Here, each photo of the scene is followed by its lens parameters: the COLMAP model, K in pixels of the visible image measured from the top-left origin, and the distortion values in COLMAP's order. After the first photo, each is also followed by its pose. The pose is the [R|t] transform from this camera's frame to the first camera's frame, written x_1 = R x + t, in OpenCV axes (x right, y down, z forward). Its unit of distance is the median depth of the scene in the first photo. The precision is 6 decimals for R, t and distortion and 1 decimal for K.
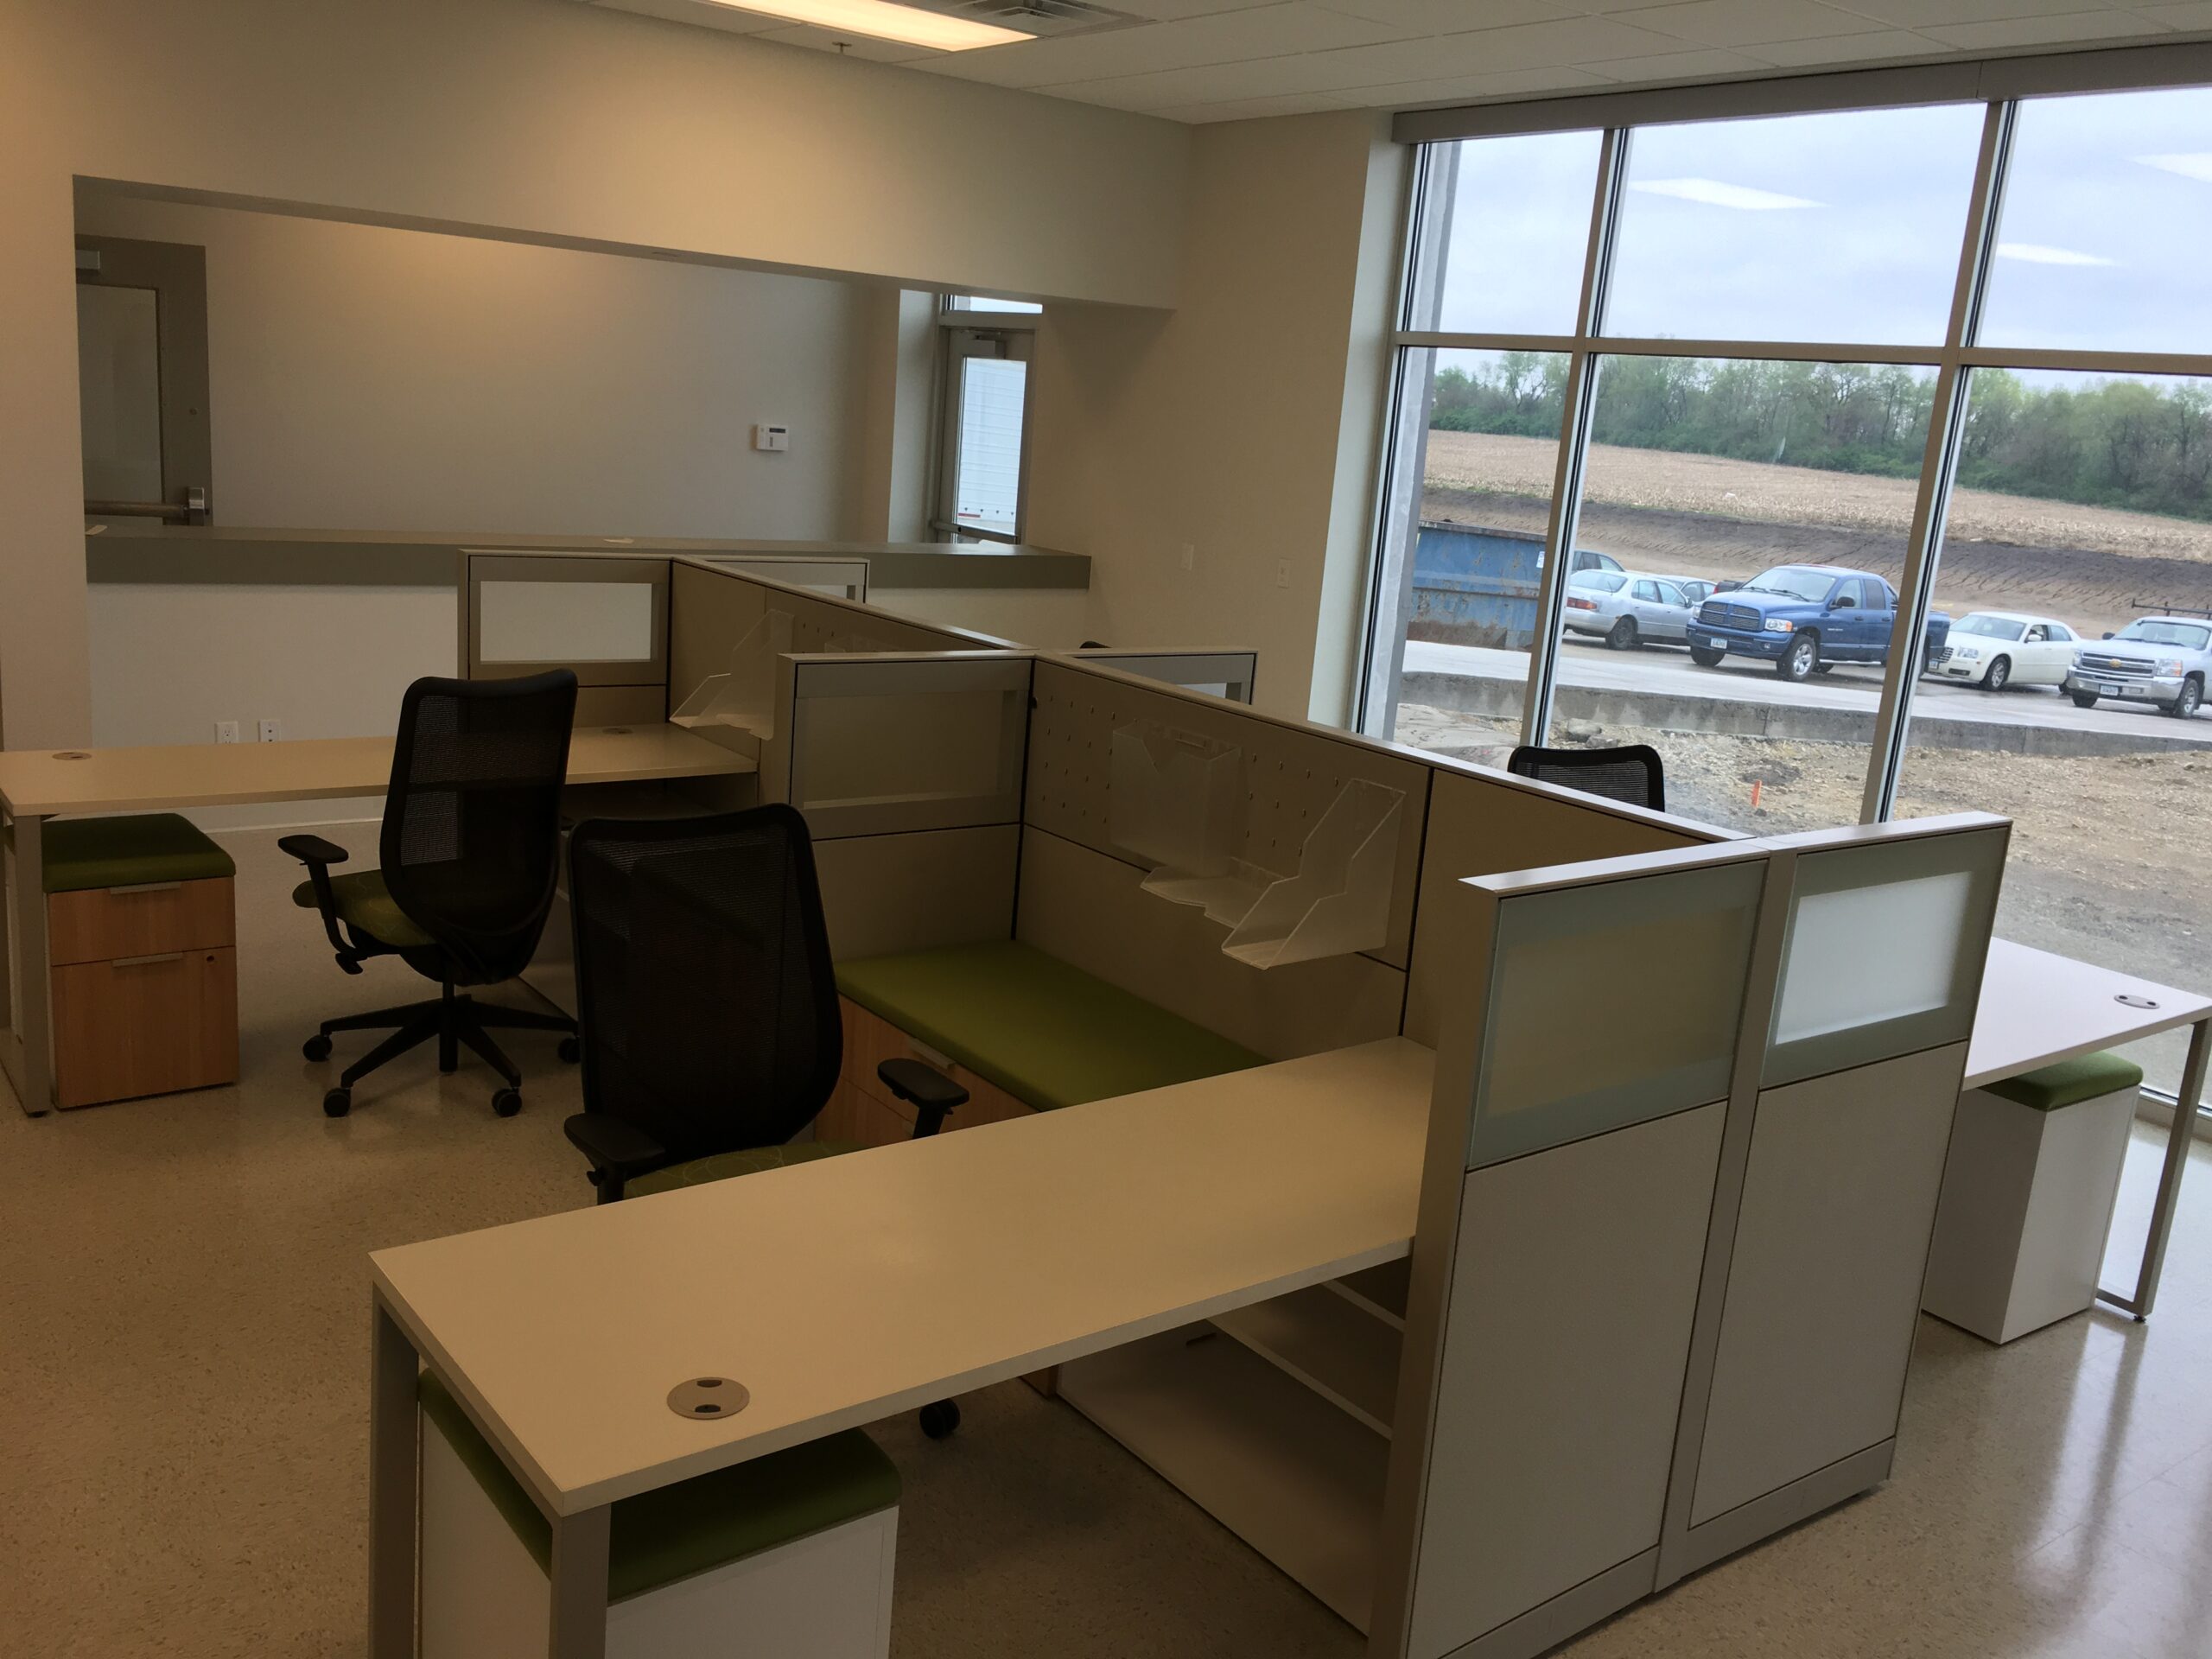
lens RADIAL K [[1910.1, 0, 1106.0], [0, 1910.1, 829.5], [0, 0, 1]] dist [0.054798, -0.006637]
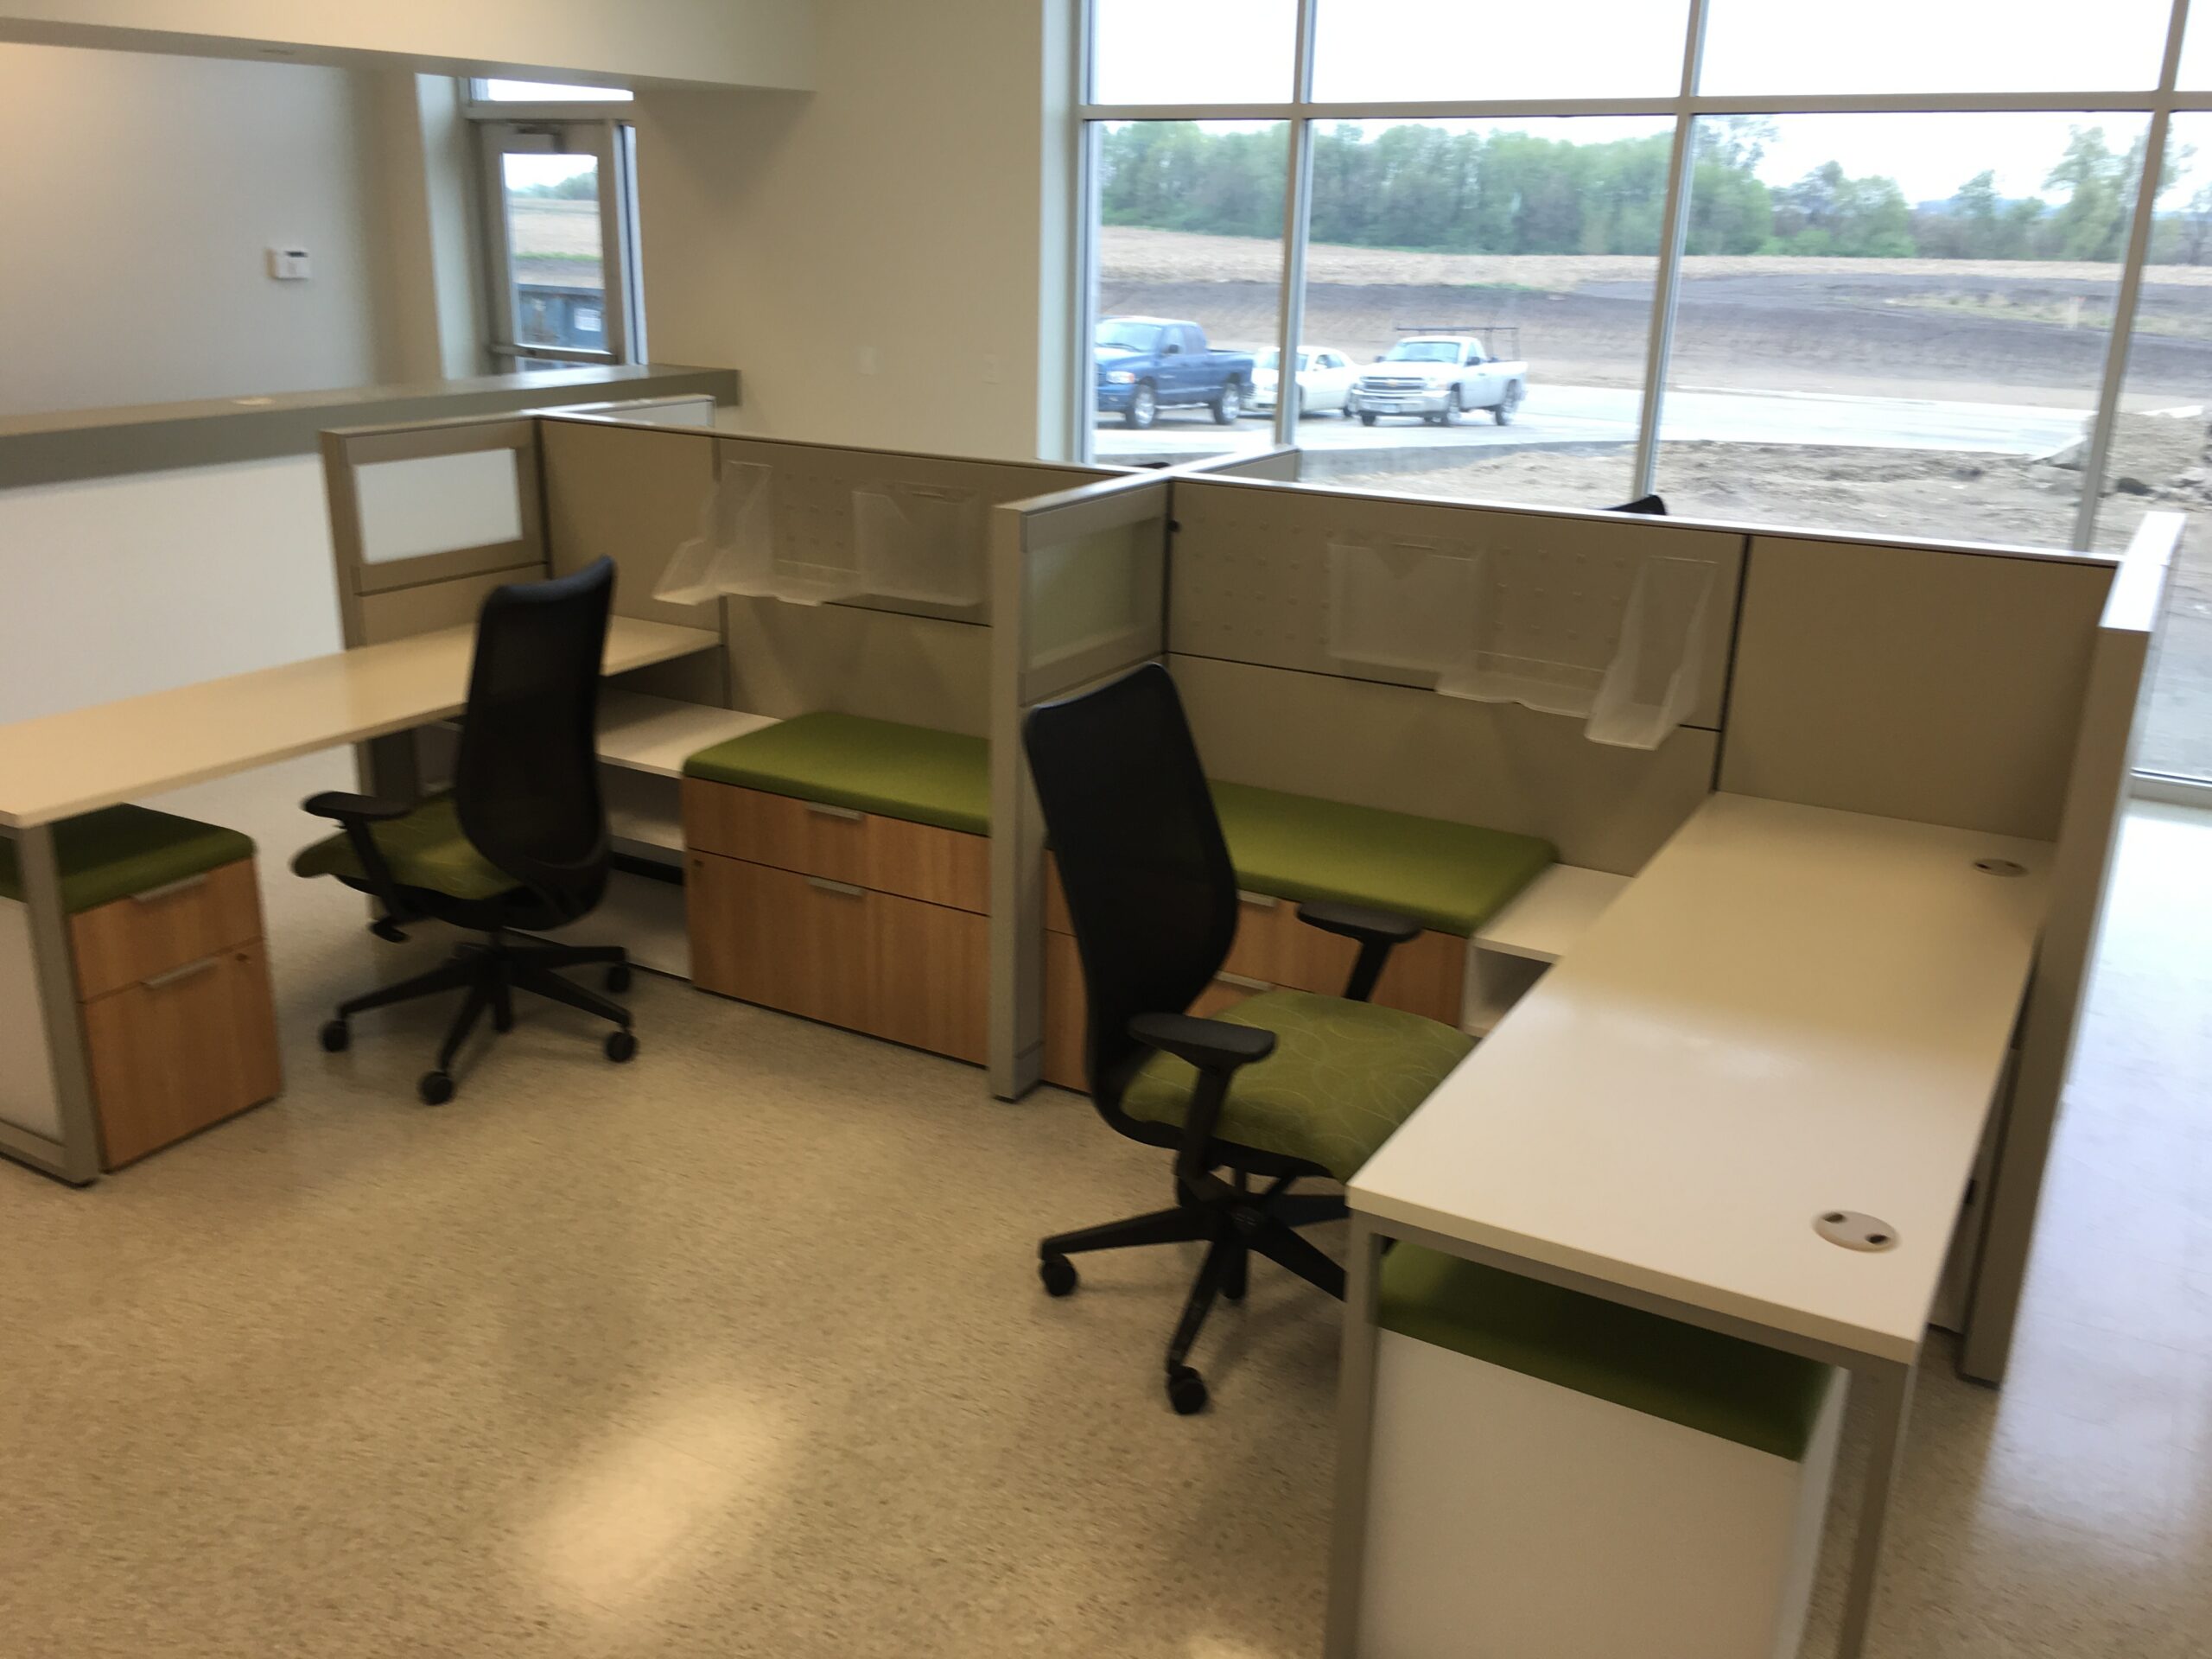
lens RADIAL K [[1897.9, 0, 1106.0], [0, 1897.9, 829.5], [0, 0, 1]] dist [0.066489, -0.002674]
pose [[0.920121, -0.181257, 0.347164, -0.165194], [0.141208, 0.980370, 0.137601, -0.020513], [-0.365290, -0.077587, 0.927655, 0.039780]]
